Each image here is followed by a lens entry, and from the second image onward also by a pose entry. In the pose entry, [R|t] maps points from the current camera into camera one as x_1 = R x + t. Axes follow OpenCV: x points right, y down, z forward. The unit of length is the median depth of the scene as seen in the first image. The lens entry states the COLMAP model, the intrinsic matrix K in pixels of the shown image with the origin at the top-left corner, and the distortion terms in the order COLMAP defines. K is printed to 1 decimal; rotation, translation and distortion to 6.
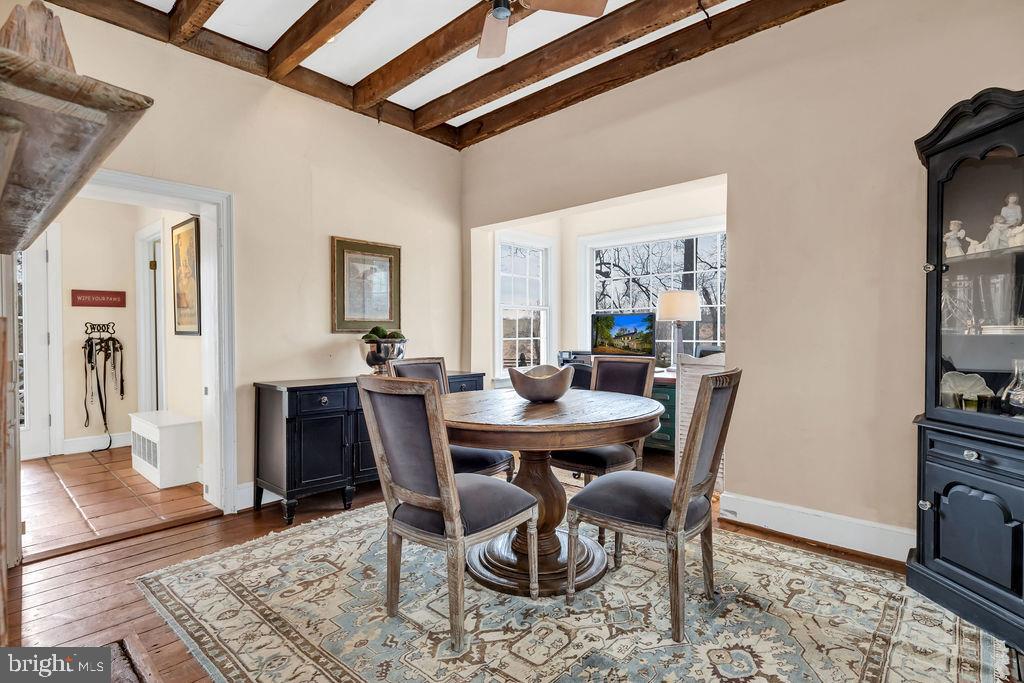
lens RADIAL K [[502.8, 0, 510.0], [0, 502.8, 335.2], [0, 0, 1]] dist [0.000910, -0.001600]
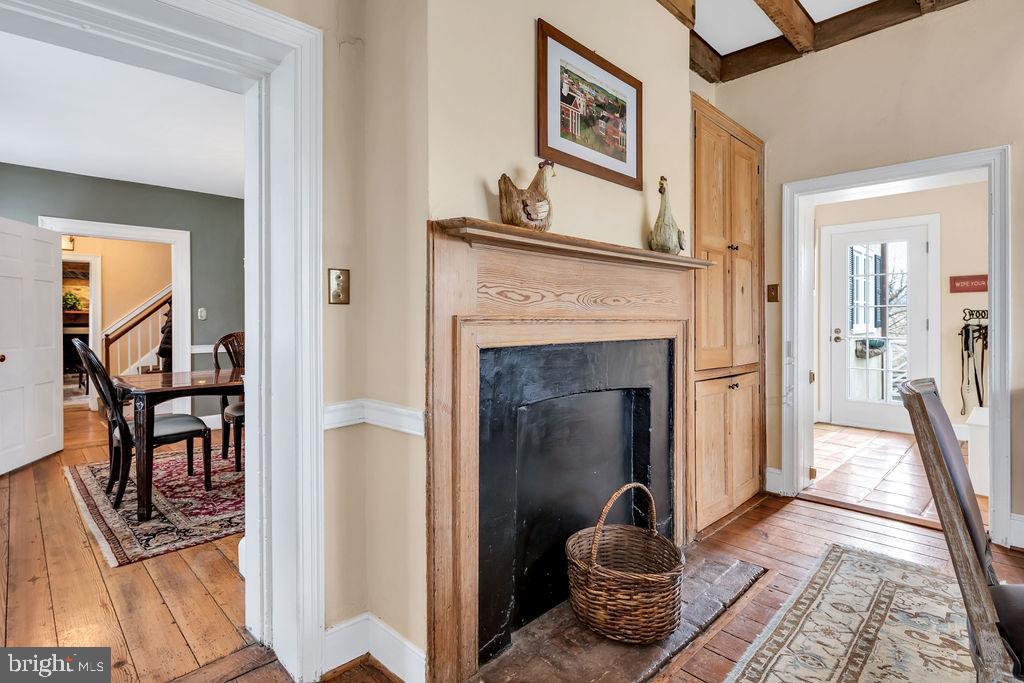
lens RADIAL K [[502.8, 0, 510.0], [0, 502.8, 335.2], [0, 0, 1]] dist [0.000910, -0.001600]
pose [[-0.052604, 0.038457, -0.997875, 0.316402], [-0.003141, 0.999247, 0.038675, -0.014836], [0.998611, 0.005168, -0.052444, 0.273966]]
